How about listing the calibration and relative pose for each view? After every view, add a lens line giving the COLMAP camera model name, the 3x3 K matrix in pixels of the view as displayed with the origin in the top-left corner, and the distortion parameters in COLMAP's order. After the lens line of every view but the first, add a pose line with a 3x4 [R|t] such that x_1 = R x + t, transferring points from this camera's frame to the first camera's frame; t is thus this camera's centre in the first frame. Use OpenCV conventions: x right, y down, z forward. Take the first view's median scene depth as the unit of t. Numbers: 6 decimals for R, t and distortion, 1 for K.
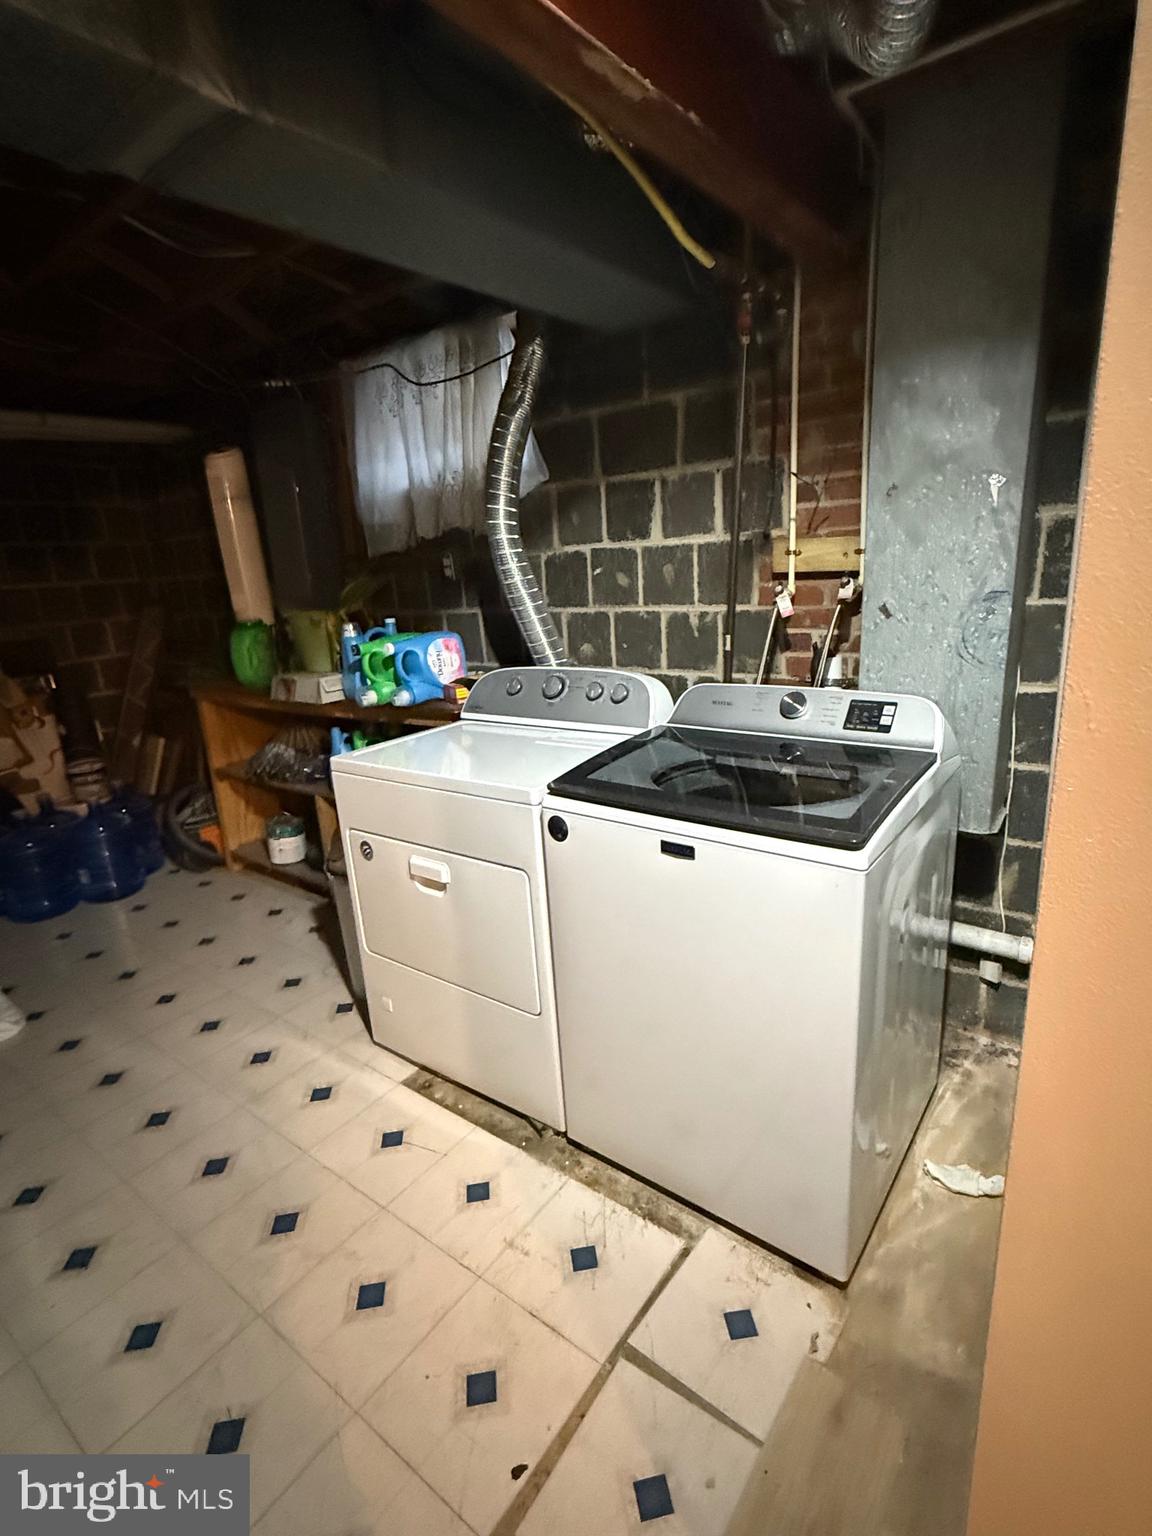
lens RADIAL K [[750.9, 0, 576.0], [0, 750.9, 768.0], [0, 0, 1]] dist [-0.005595, -0.000050]
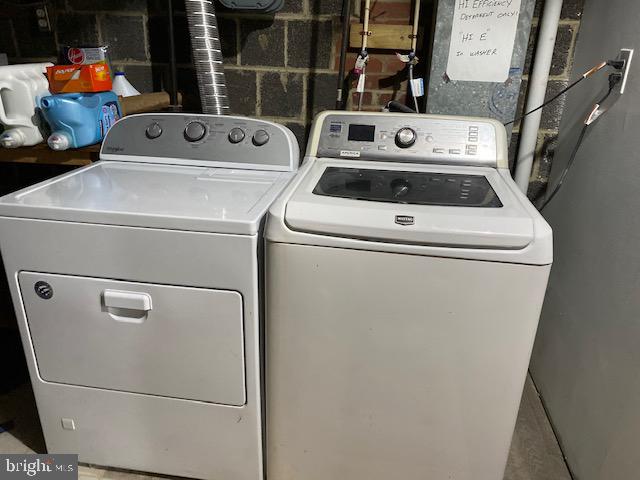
lens RADIAL K [[490.4, 0, 317.6], [0, 490.4, 217.1], [0, 0, 1]] dist [0.003227, -0.003764]
pose [[0.876937, -0.090890, 0.471932, -0.237795], [0.049705, 0.993841, 0.099042, -0.038021], [-0.478028, -0.063396, 0.876054, 0.202074]]
